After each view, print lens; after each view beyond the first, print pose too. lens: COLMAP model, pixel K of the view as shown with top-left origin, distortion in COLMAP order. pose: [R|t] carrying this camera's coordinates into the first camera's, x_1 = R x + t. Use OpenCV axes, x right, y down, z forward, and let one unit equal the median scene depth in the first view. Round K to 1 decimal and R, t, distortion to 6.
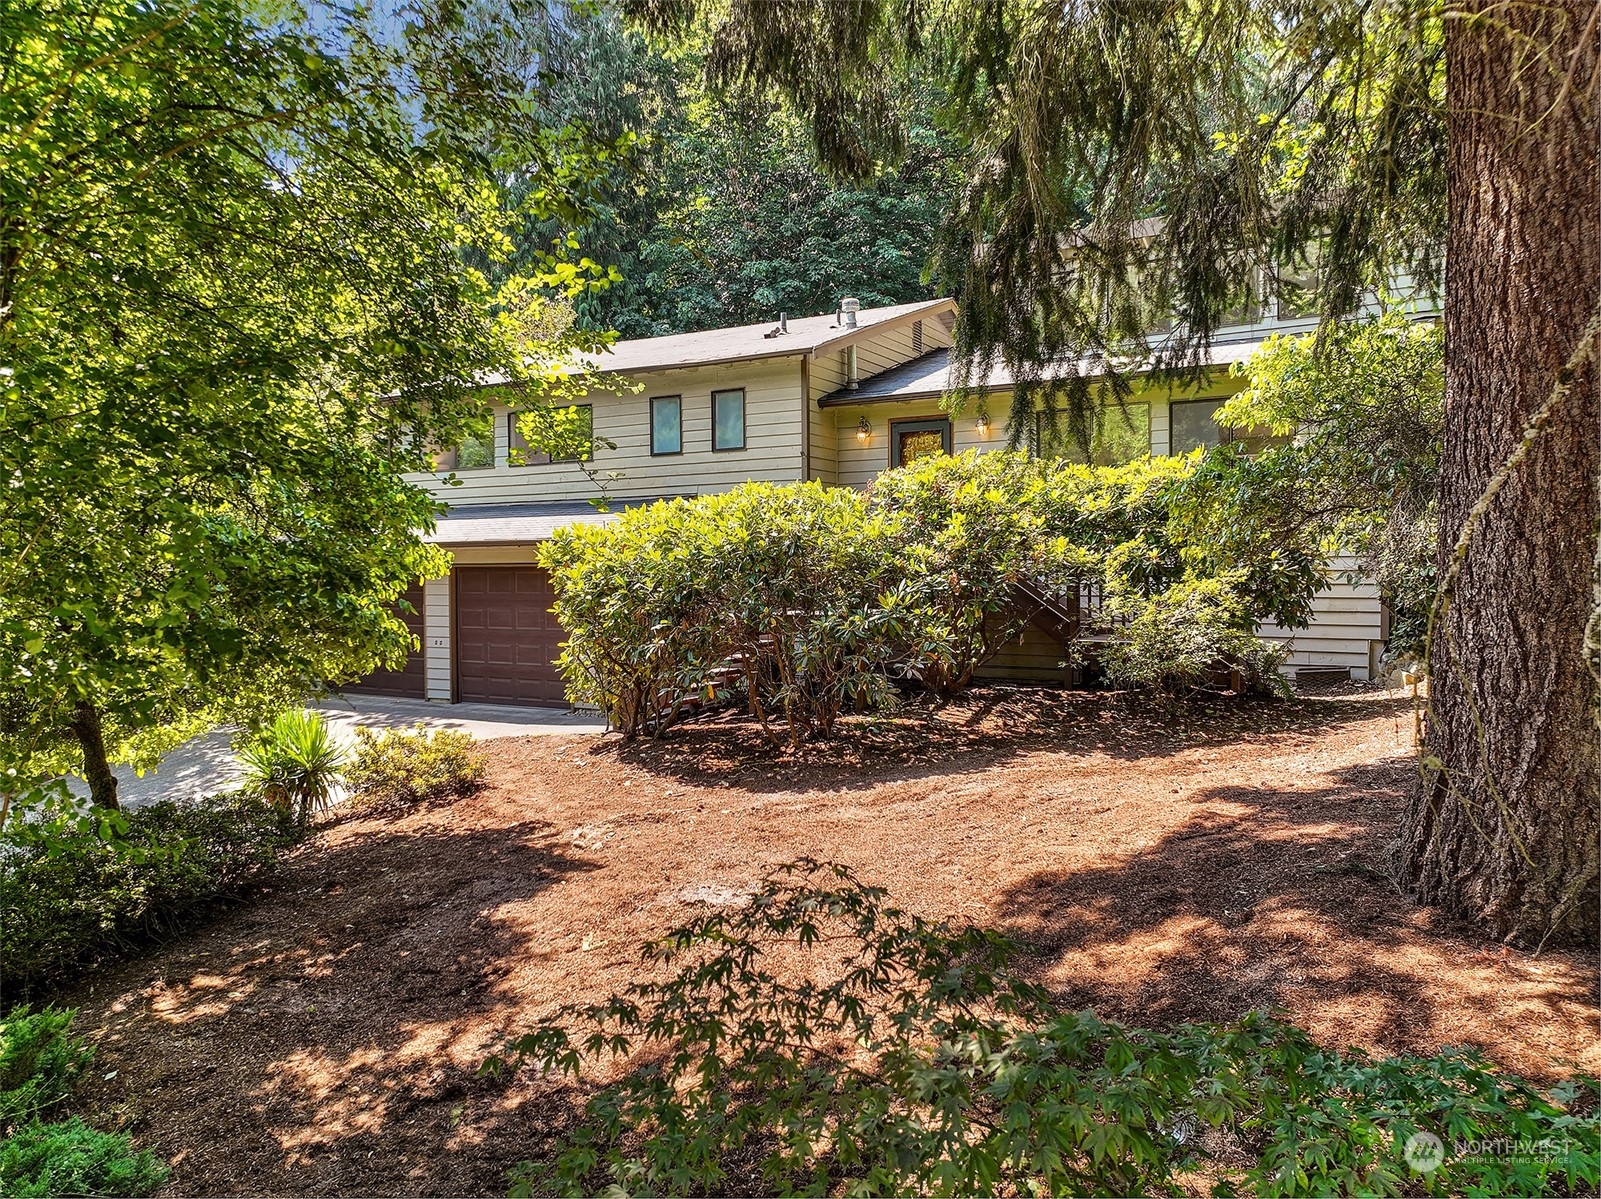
lens RADIAL K [[1120.0, 0, 803.3], [0, 1120.0, 601.4], [0, 0, 1]] dist [0.007697, 0.003116]
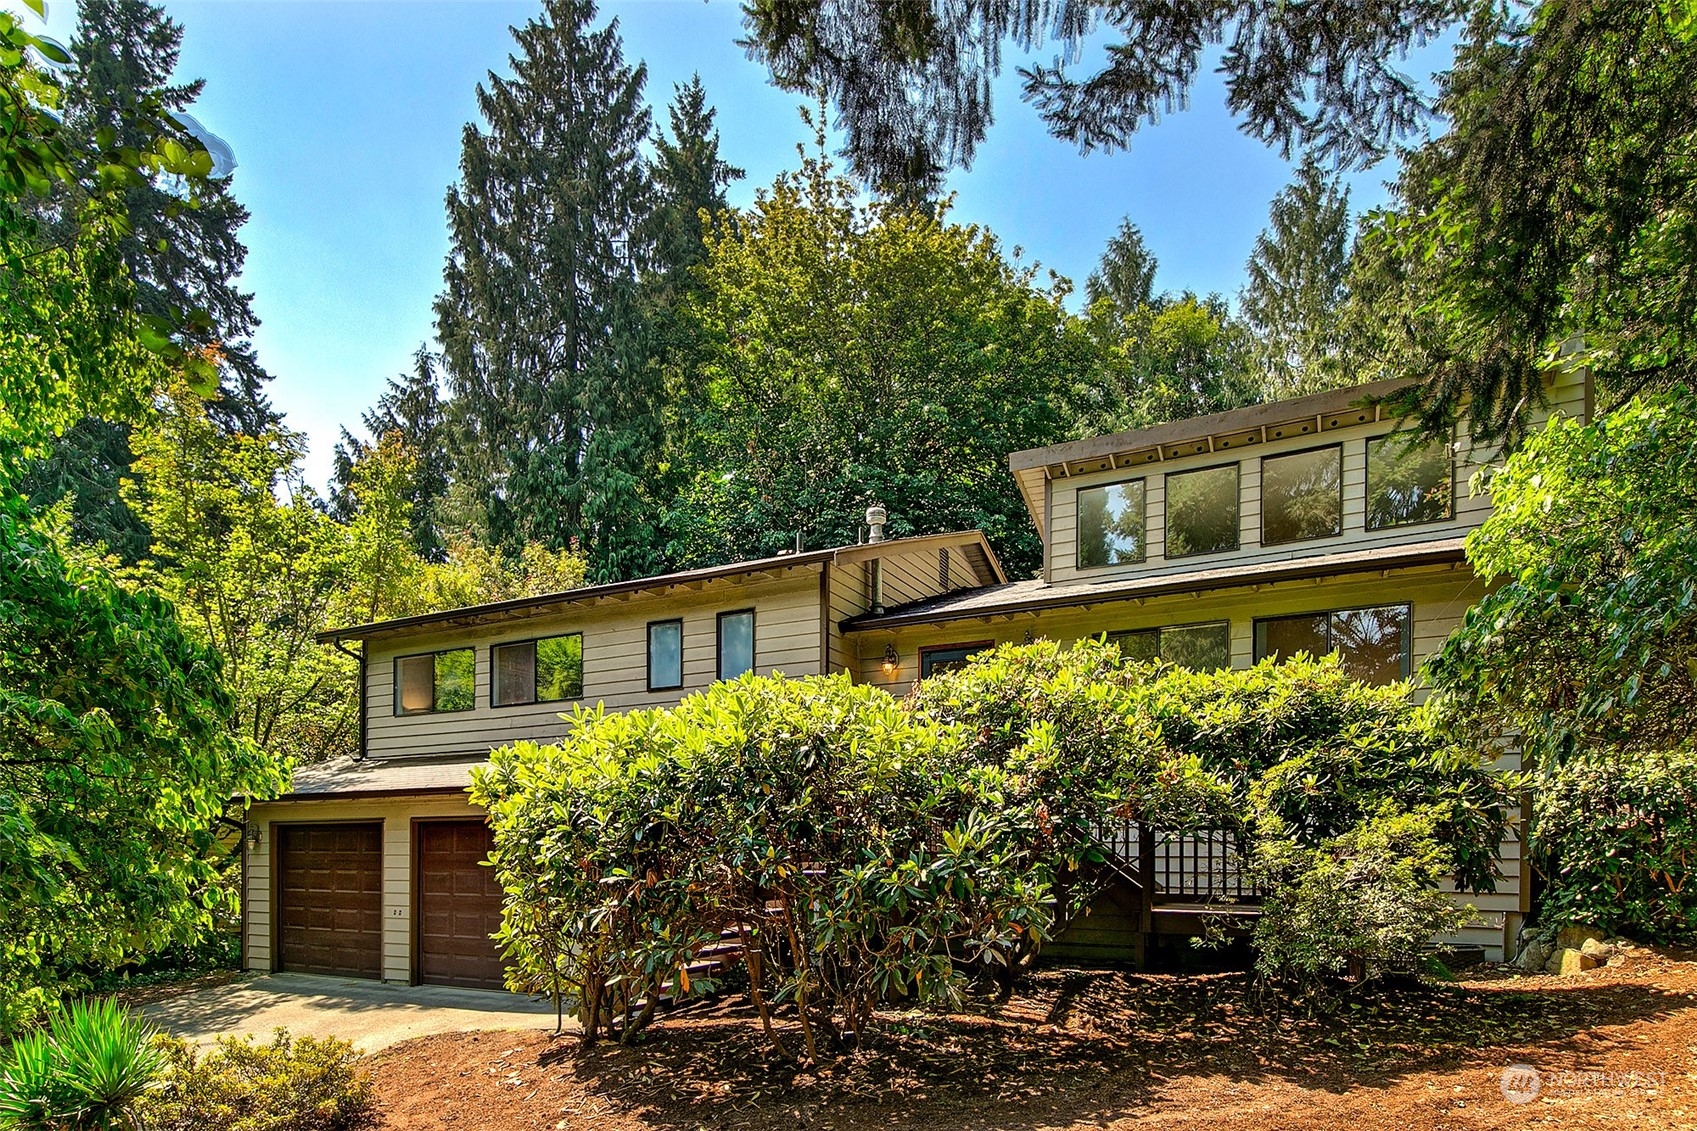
lens RADIAL K [[1154.8, 0, 818.4], [0, 1154.8, 594.3], [0, 0, 1]] dist [0.004714, 0.004509]
pose [[0.999994, 0.003320, -0.000405, -0.004951], [-0.003324, 0.972651, -0.232246, 0.014362], [-0.000377, 0.232246, 0.972657, 0.251797]]
